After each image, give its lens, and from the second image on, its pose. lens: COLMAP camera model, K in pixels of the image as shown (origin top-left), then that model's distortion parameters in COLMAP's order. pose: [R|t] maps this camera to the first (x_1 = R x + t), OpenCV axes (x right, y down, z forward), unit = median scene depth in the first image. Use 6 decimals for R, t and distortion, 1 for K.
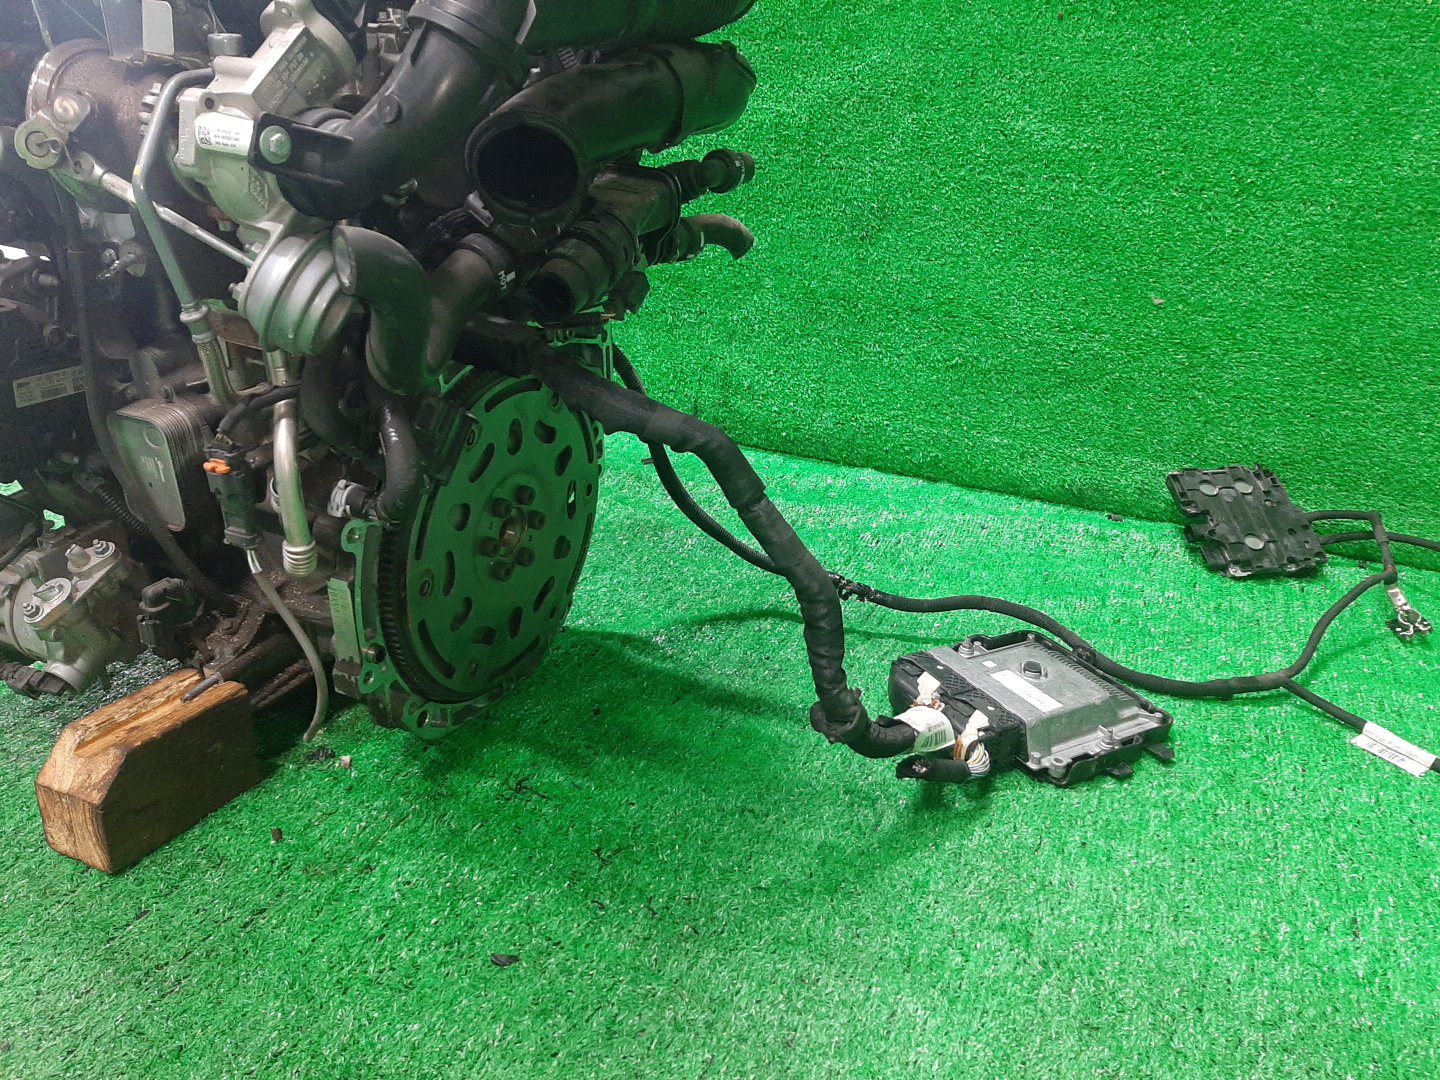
lens RADIAL K [[1094.6, 0, 718.2], [0, 1094.6, 534.3], [0, 0, 1]] dist [-0.006077, -0.015629]
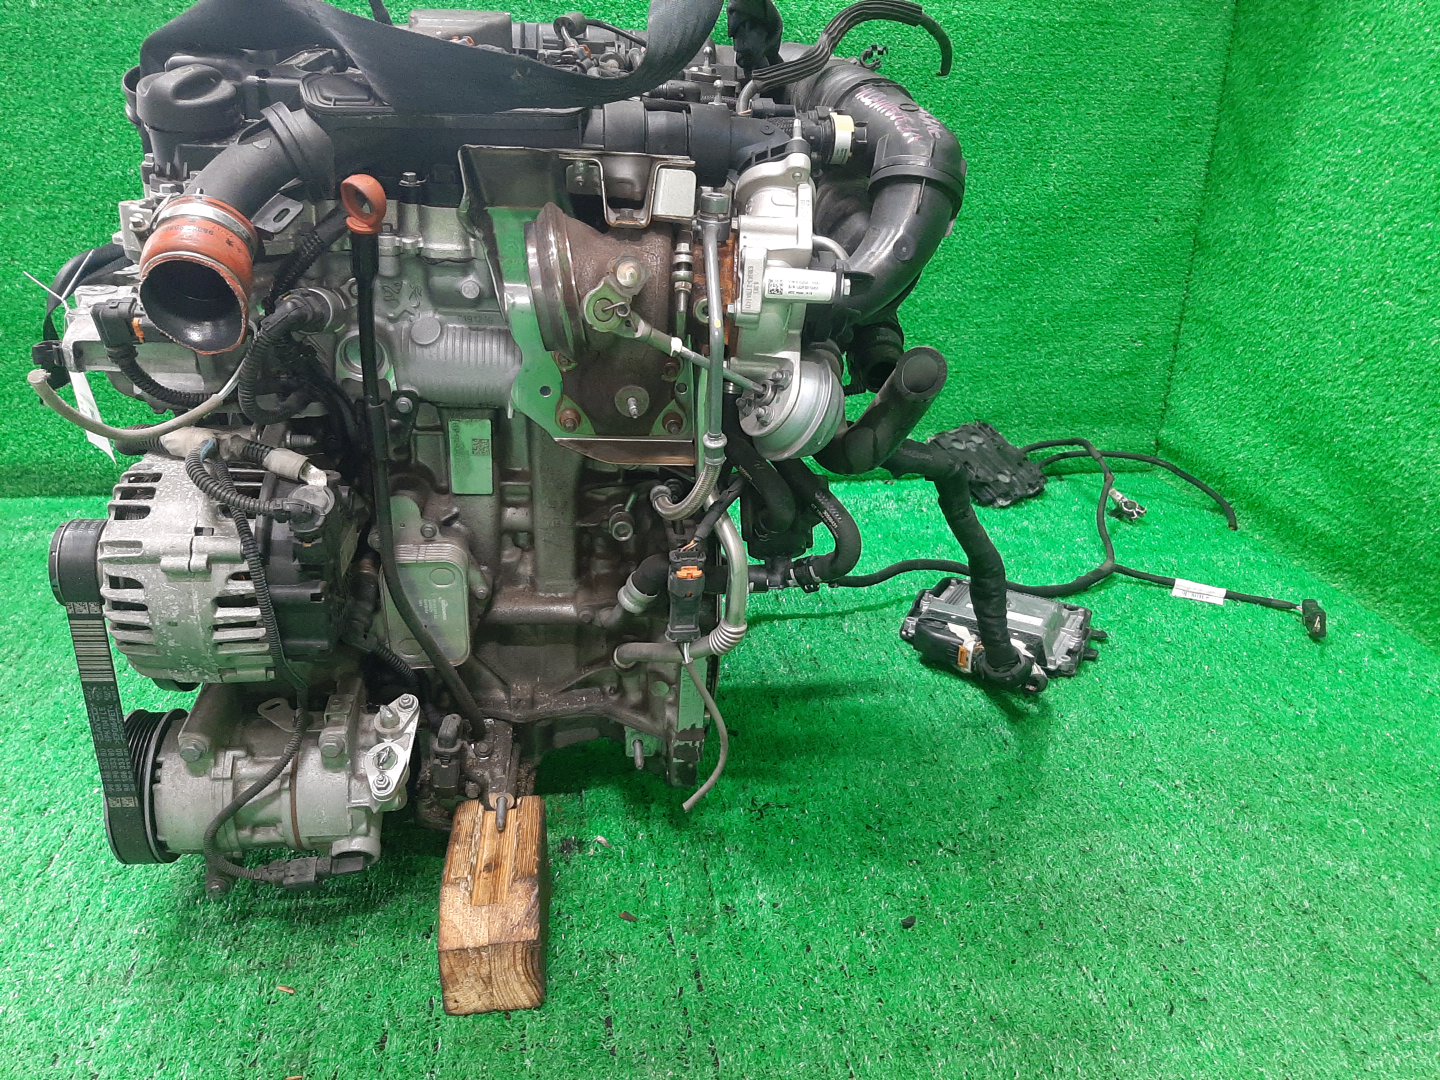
lens RADIAL K [[1094.6, 0, 718.5], [0, 1094.6, 544.4], [0, 0, 1]] dist [-0.006077, -0.015629]
pose [[0.854485, -0.226155, 0.467664, -0.489184], [0.225587, 0.972489, 0.058101, -0.077162], [-0.467938, 0.055852, 0.881995, 0.003572]]
